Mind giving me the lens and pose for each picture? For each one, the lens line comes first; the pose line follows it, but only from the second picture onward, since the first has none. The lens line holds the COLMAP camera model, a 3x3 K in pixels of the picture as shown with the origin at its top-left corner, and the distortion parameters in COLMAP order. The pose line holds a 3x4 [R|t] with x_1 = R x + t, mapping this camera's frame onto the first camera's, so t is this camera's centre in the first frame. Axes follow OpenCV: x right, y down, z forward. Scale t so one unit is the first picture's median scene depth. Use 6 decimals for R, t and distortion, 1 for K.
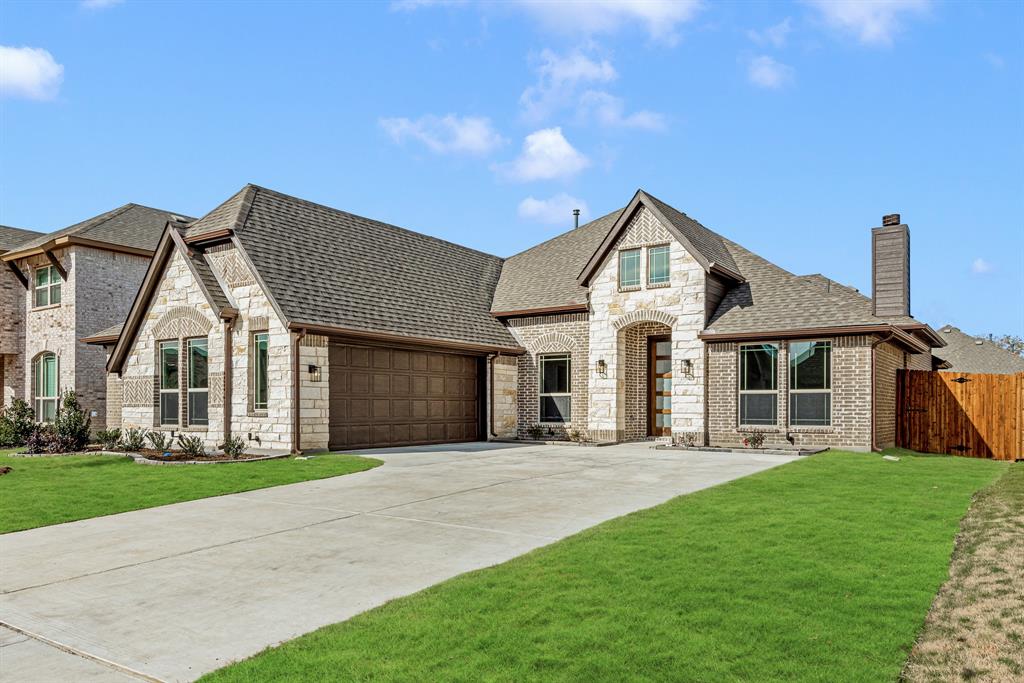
lens RADIAL K [[716.7, 0, 512.5], [0, 716.7, 404.0], [0, 0, 1]] dist [0.028695, 0.001110]
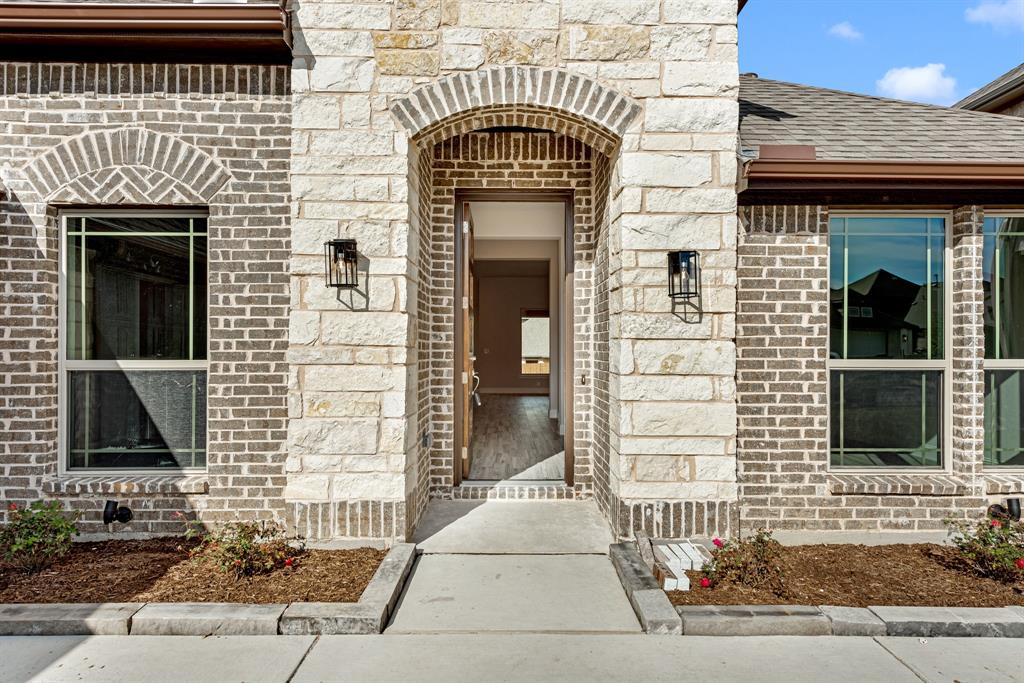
lens RADIAL K [[610.2, 0, 516.3], [0, 610.2, 343.4], [0, 0, 1]] dist [0.016499, -0.000198]
pose [[0.810606, 0.000061, 0.585592, 0.042823], [-0.002980, 0.999987, 0.004020, -0.024091], [-0.585585, -0.005003, 0.810596, 0.781690]]
